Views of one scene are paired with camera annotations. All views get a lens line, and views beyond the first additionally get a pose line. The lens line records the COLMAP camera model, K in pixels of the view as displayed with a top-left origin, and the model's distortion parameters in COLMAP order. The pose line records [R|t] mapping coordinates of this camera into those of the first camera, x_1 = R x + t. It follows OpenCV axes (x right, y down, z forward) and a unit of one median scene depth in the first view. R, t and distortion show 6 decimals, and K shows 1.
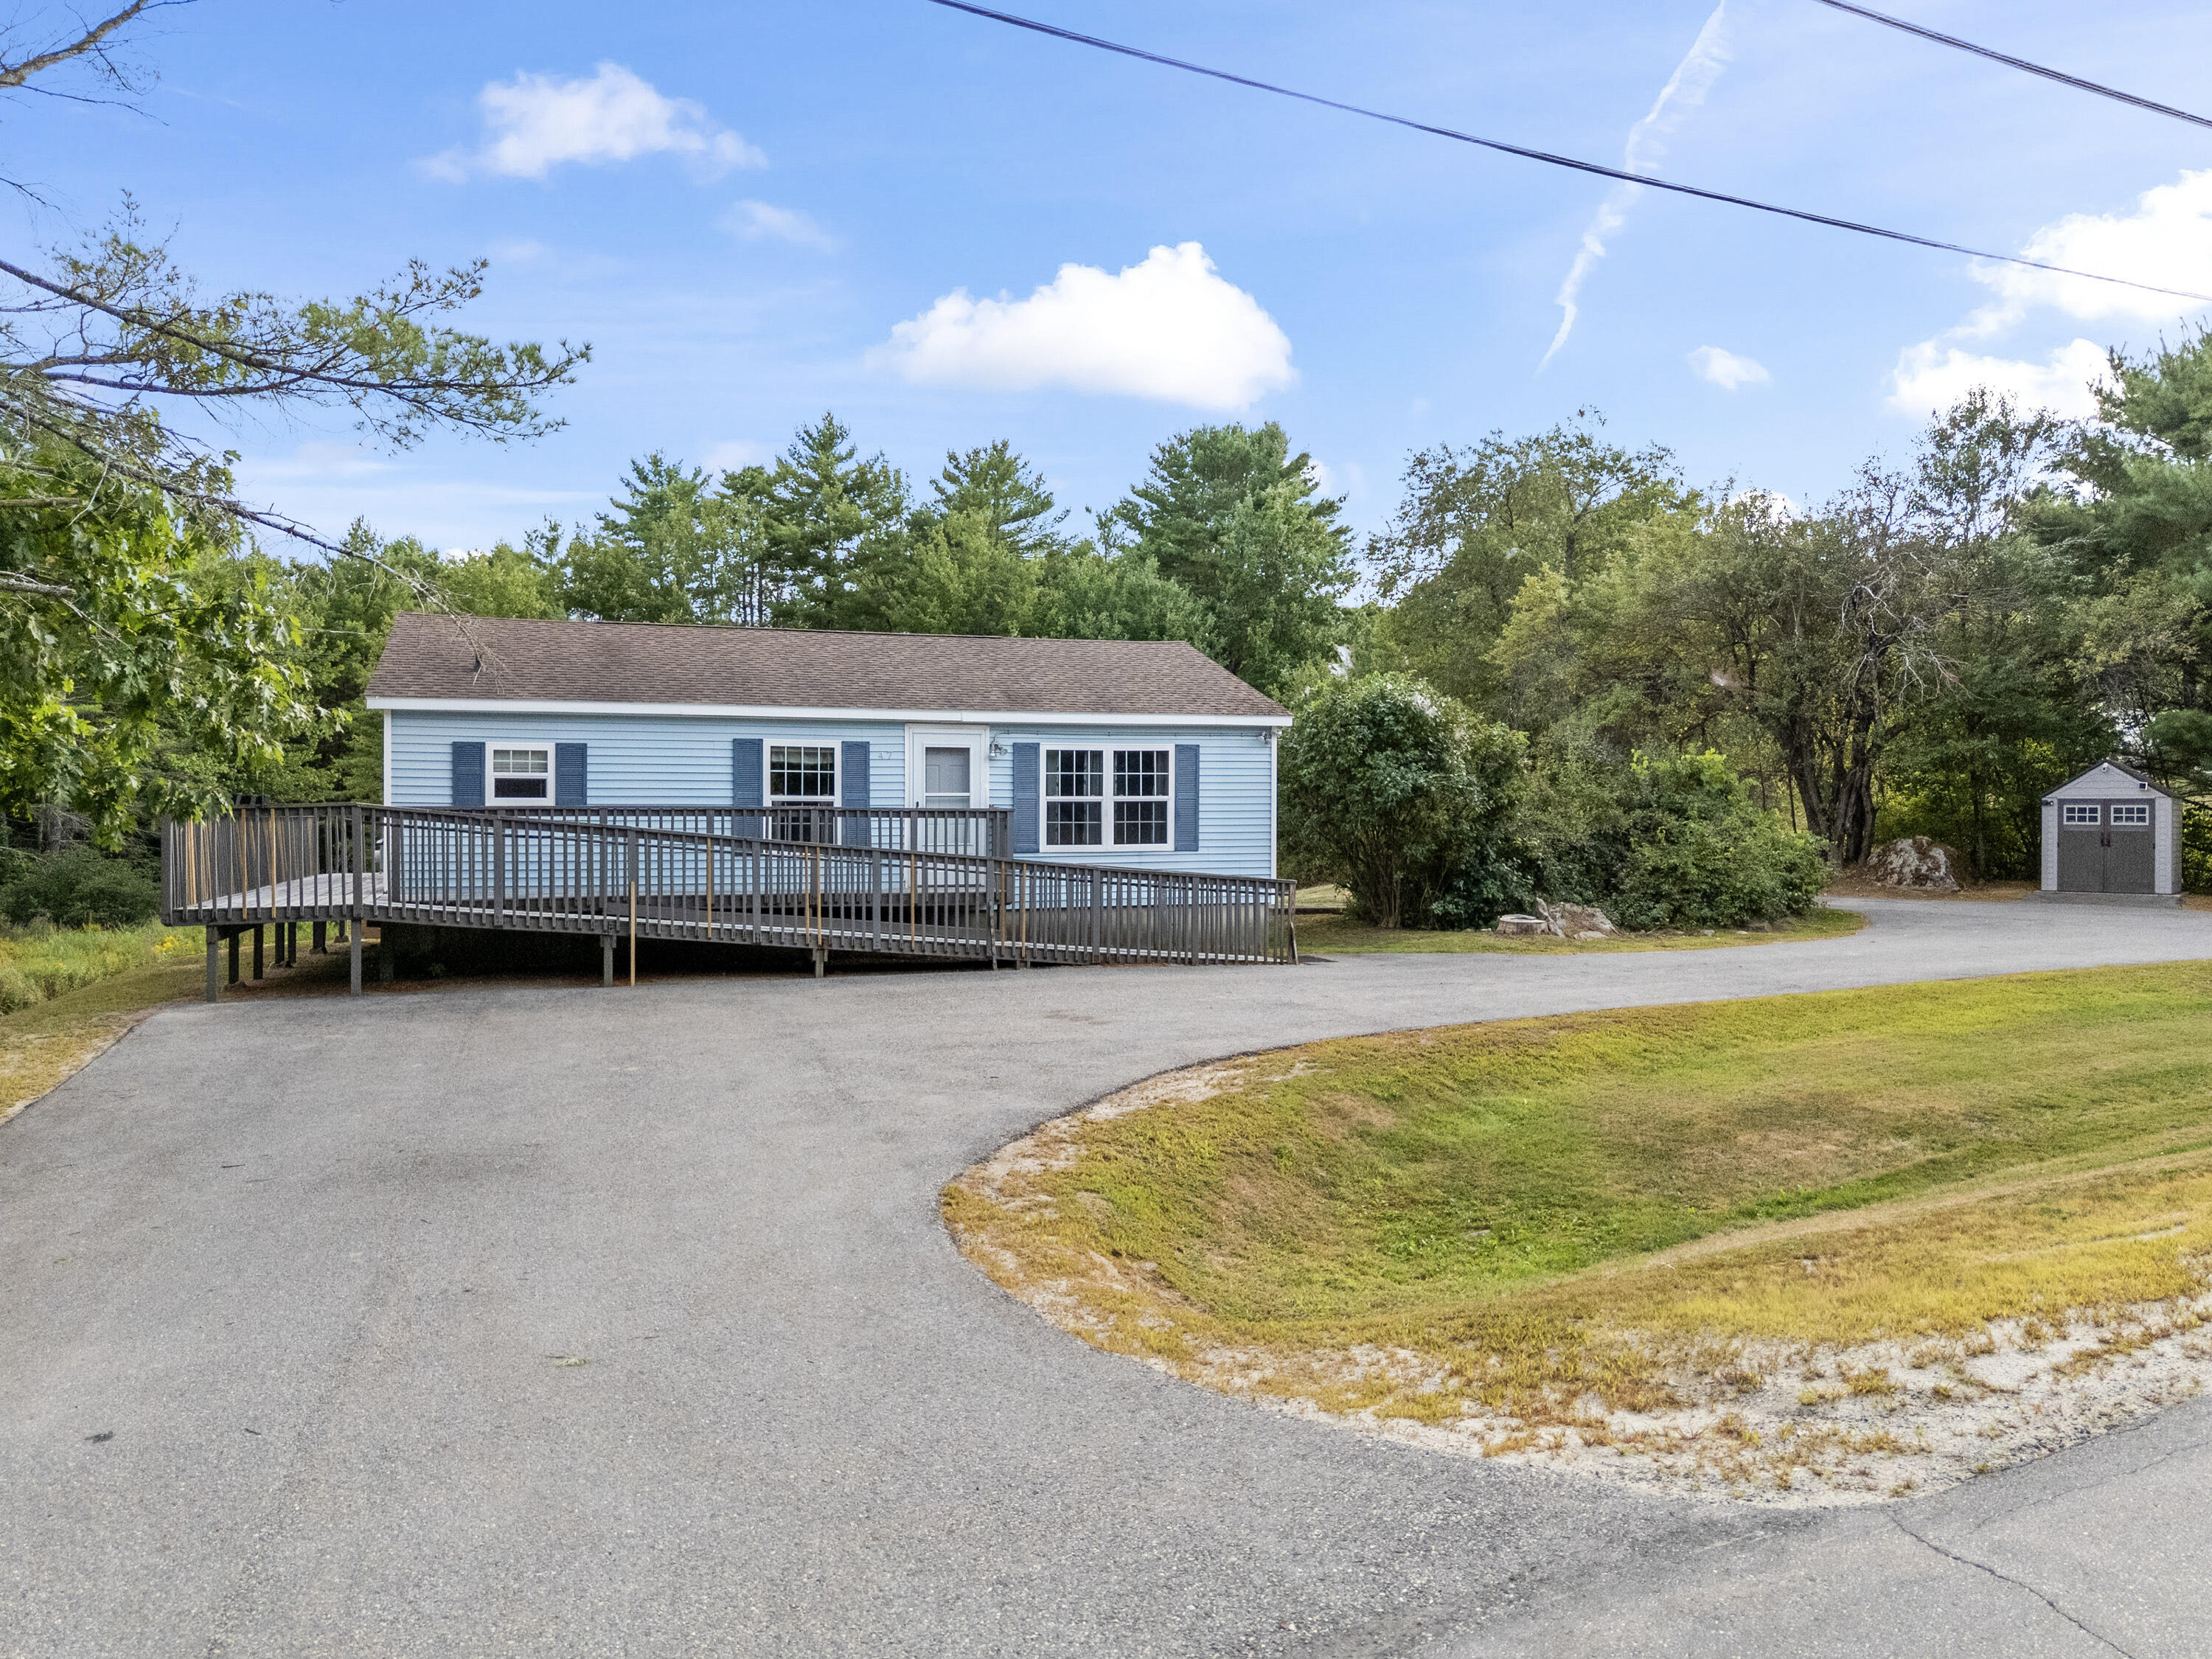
lens RADIAL K [[1629.4, 0, 1106.0], [0, 1629.4, 829.5], [0, 0, 1]] dist [0.082132, -0.087257]
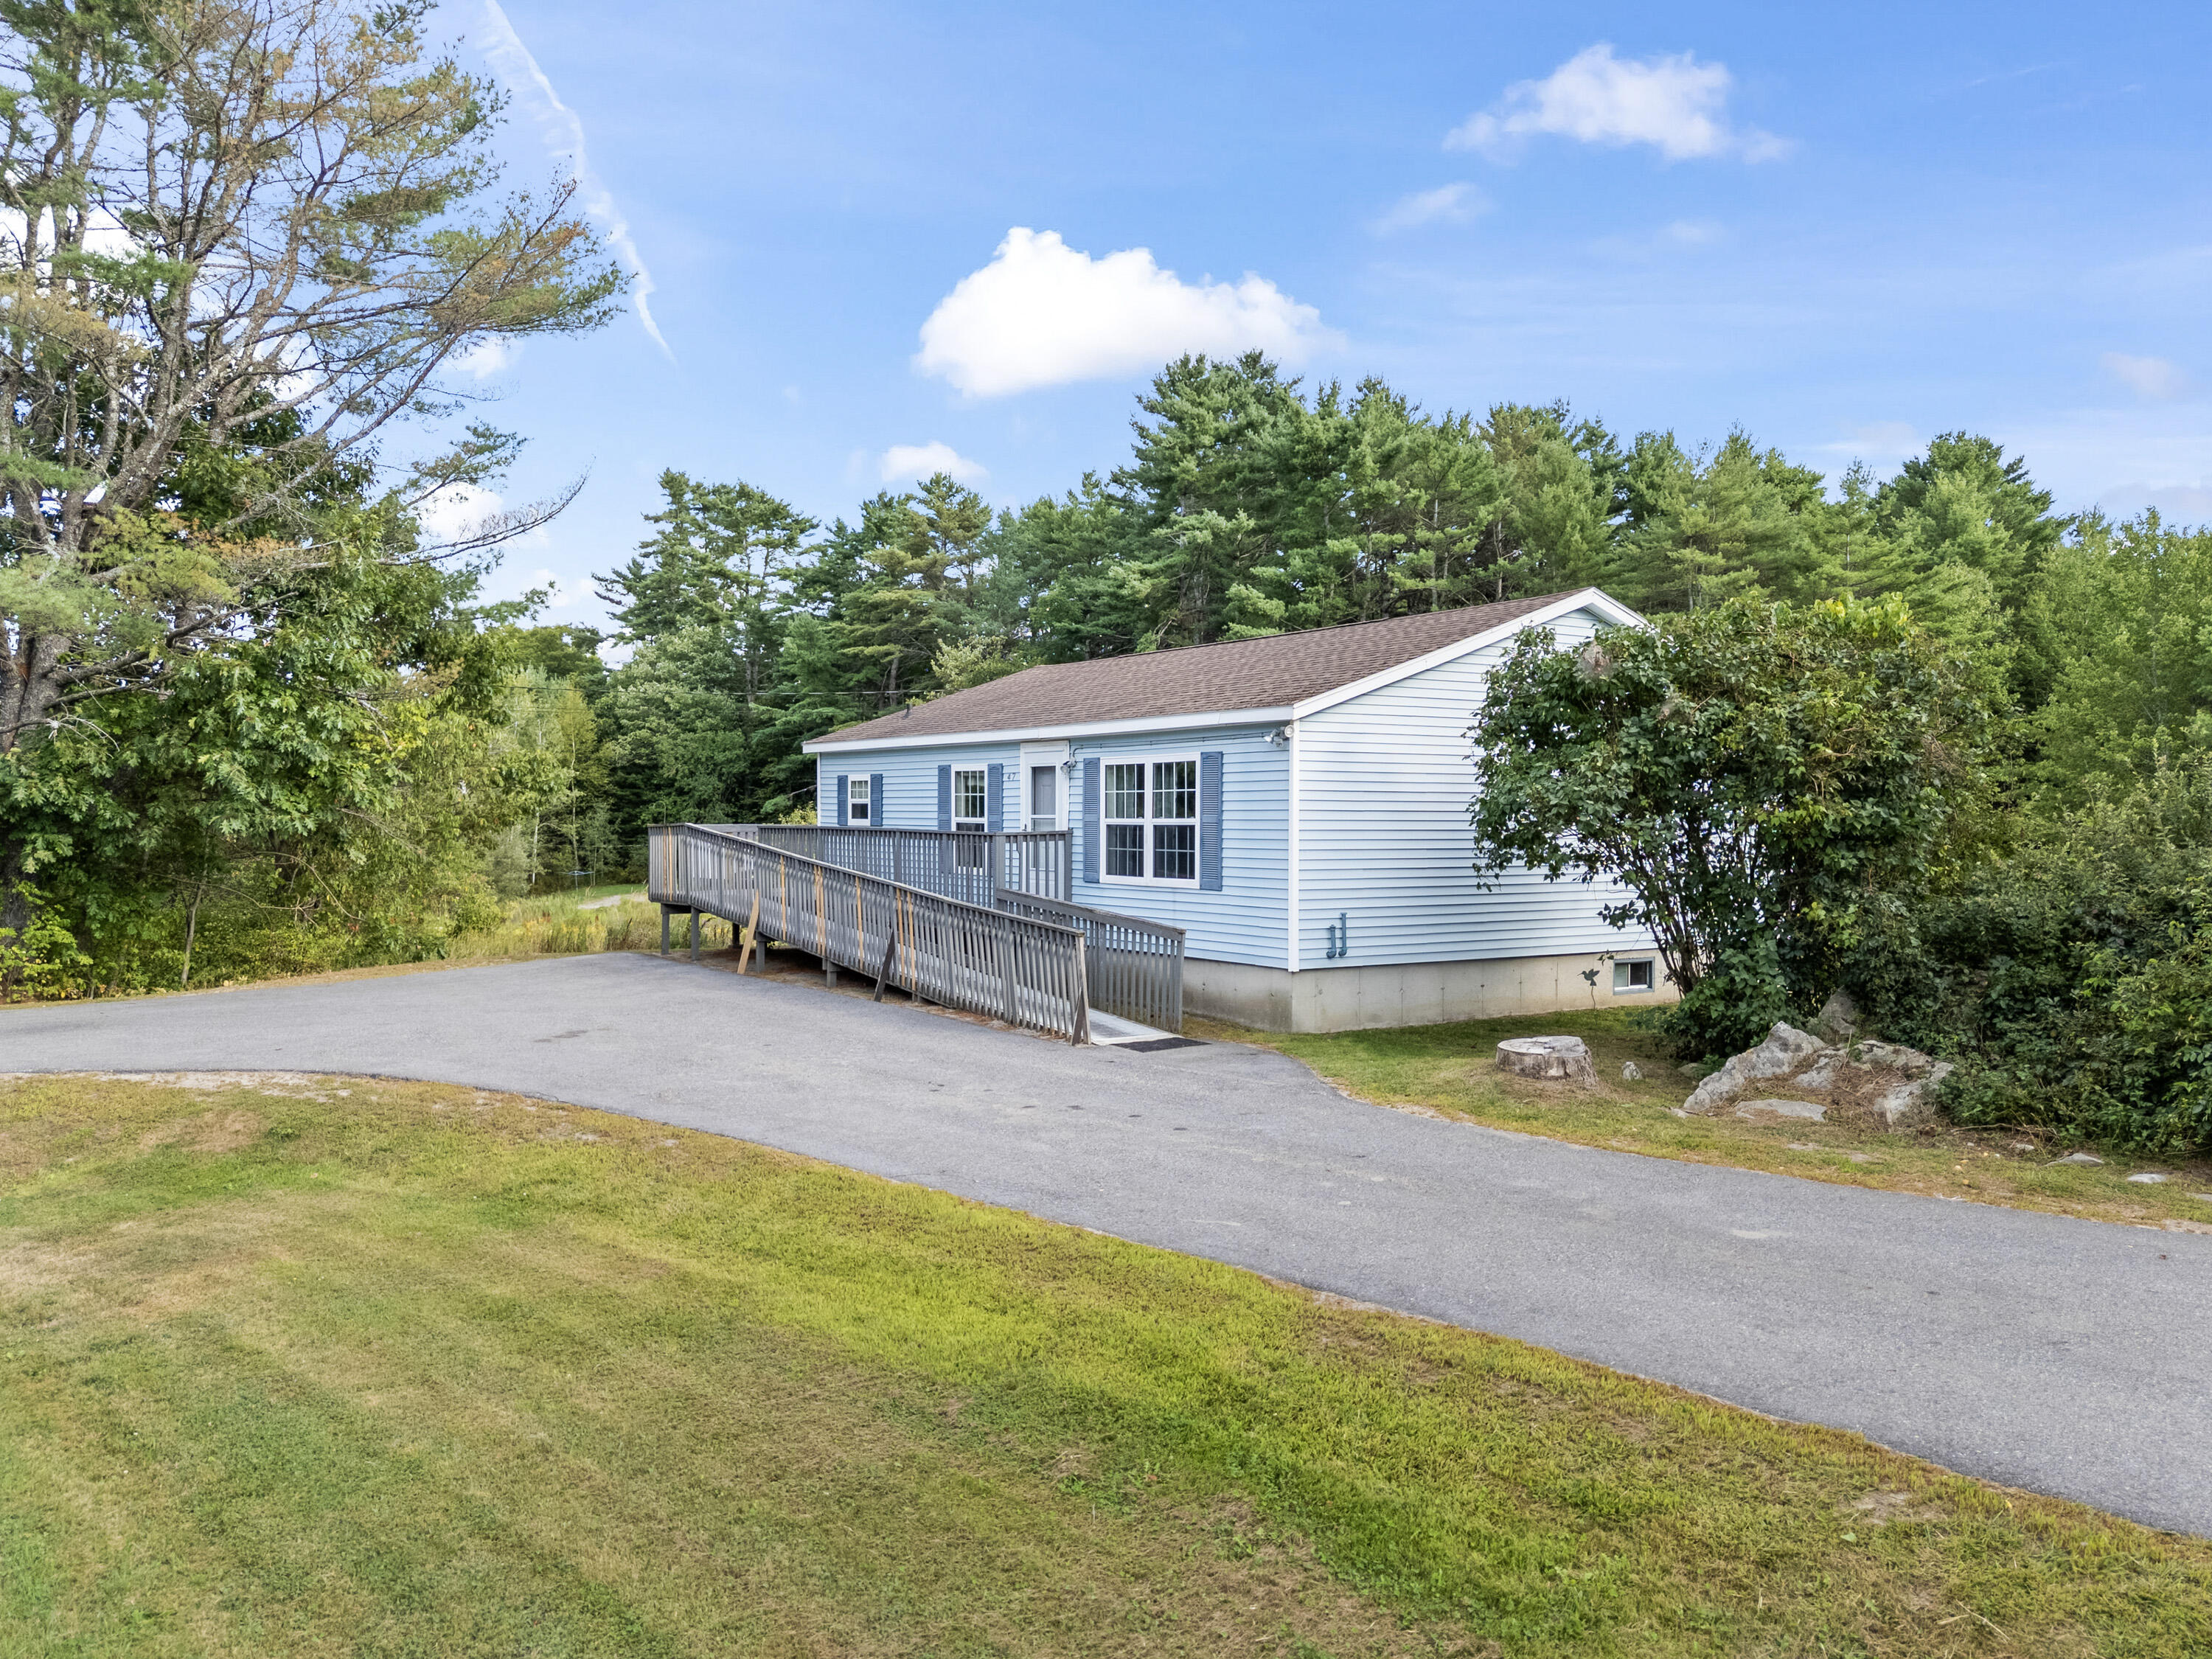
lens RADIAL K [[1629.4, 0, 1106.0], [0, 1629.4, 829.5], [0, 0, 1]] dist [0.082132, -0.087257]
pose [[0.285643, 0.009773, -0.958286, 0.750600], [-0.015979, 0.999858, 0.005434, -0.018282], [0.958203, 0.013761, 0.285758, 0.709945]]
